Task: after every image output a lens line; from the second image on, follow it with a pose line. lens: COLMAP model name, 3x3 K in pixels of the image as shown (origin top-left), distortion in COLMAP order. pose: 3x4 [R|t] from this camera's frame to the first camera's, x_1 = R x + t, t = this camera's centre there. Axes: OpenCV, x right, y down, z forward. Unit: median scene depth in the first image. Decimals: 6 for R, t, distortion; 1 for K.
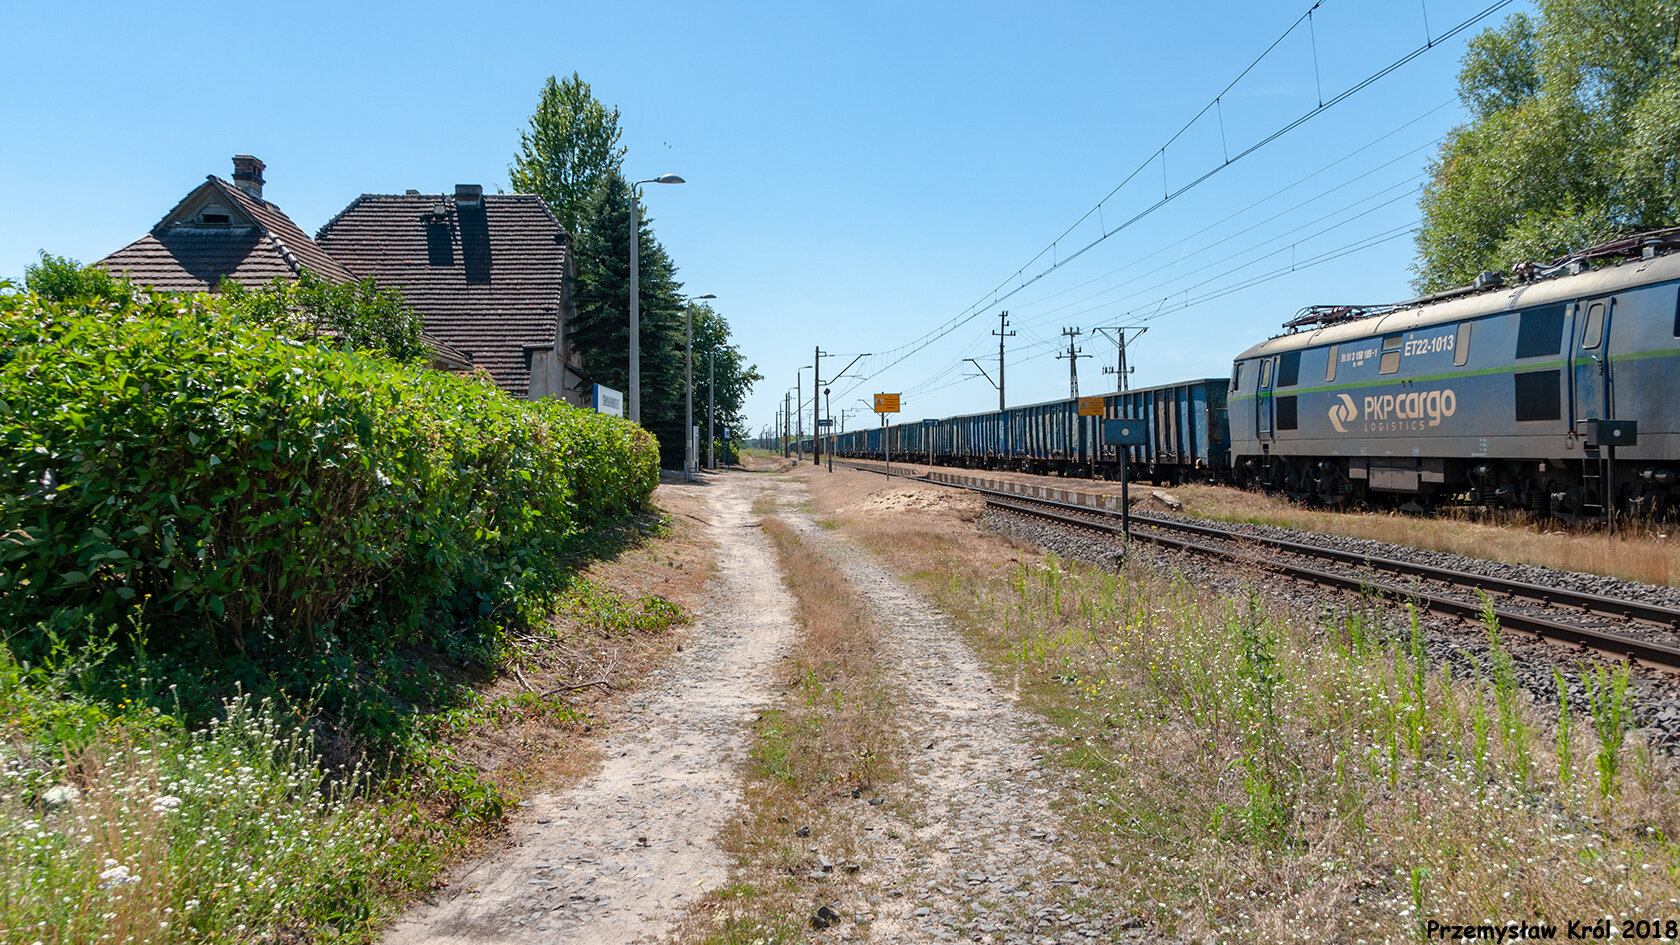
lens RADIAL K [[1353.4, 0, 838.7], [0, 1353.4, 428.2], [0, 0, 1]] dist [0.009775, -0.036831]
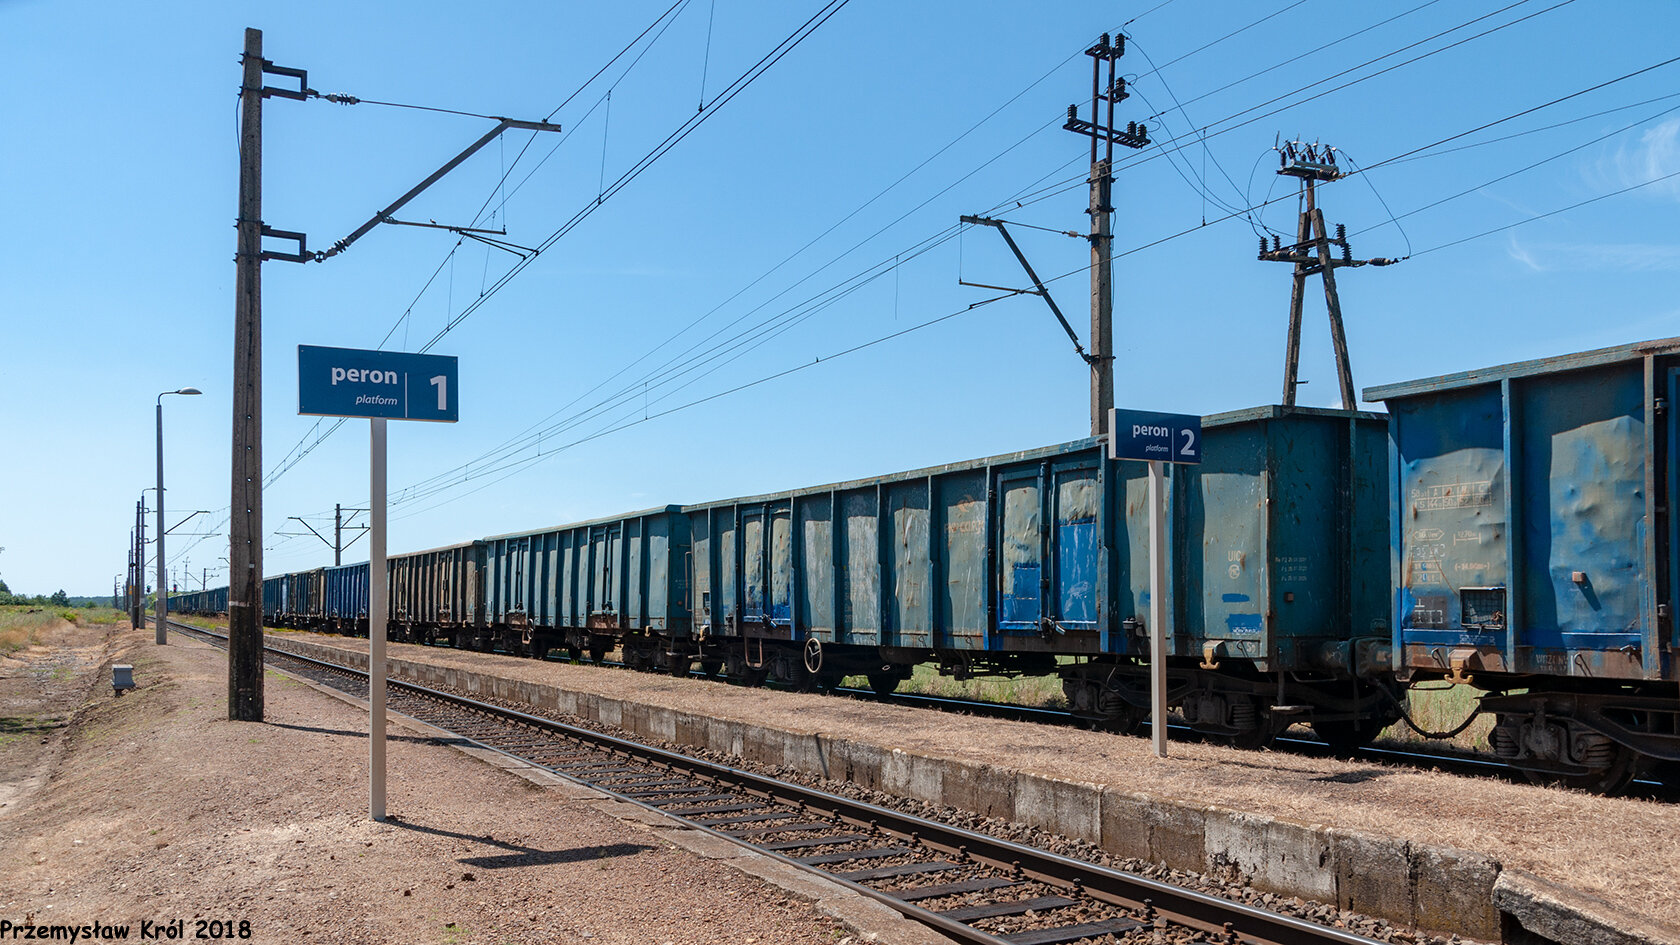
lens RADIAL K [[1353.4, 0, 838.7], [0, 1353.4, 428.2], [0, 0, 1]] dist [0.009775, -0.036831]
pose [[0.878403, 0.050568, 0.475237, -0.017869], [0.005054, 0.993348, -0.115039, 0.005511], [-0.477893, 0.103452, 0.872305, 0.483378]]
